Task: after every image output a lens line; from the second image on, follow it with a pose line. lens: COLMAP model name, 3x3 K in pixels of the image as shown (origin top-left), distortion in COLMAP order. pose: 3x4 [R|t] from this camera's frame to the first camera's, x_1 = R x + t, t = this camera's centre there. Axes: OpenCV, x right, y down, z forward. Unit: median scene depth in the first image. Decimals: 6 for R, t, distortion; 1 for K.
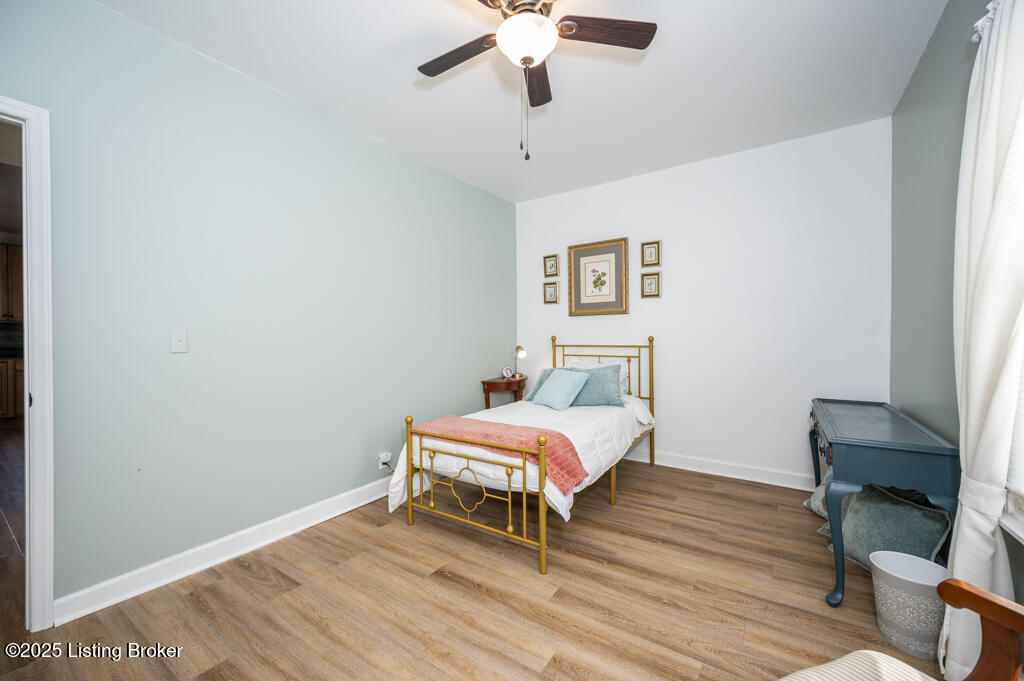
lens RADIAL K [[401.5, 0, 510.5], [0, 401.5, 340.4], [0, 0, 1]] dist [0.004245, 0.000034]
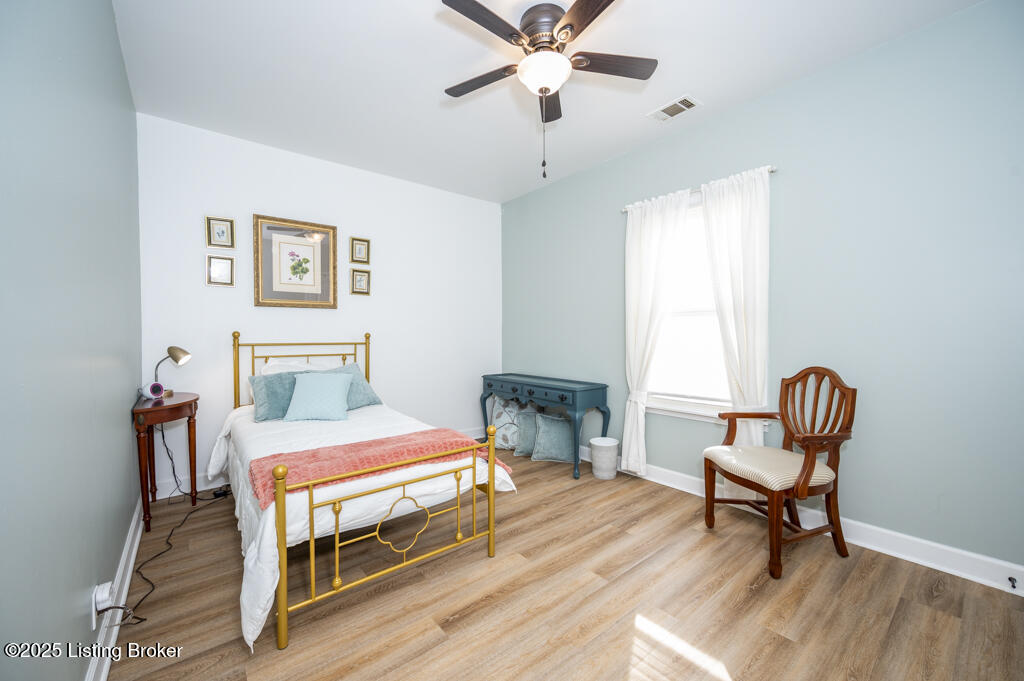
lens RADIAL K [[401.5, 0, 510.5], [0, 401.5, 340.4], [0, 0, 1]] dist [0.004245, 0.000034]
pose [[0.290960, -0.007442, 0.956706, -0.504681], [0.003124, 0.999972, 0.006829, 0.001920], [-0.956730, 0.001001, 0.290975, 0.356266]]
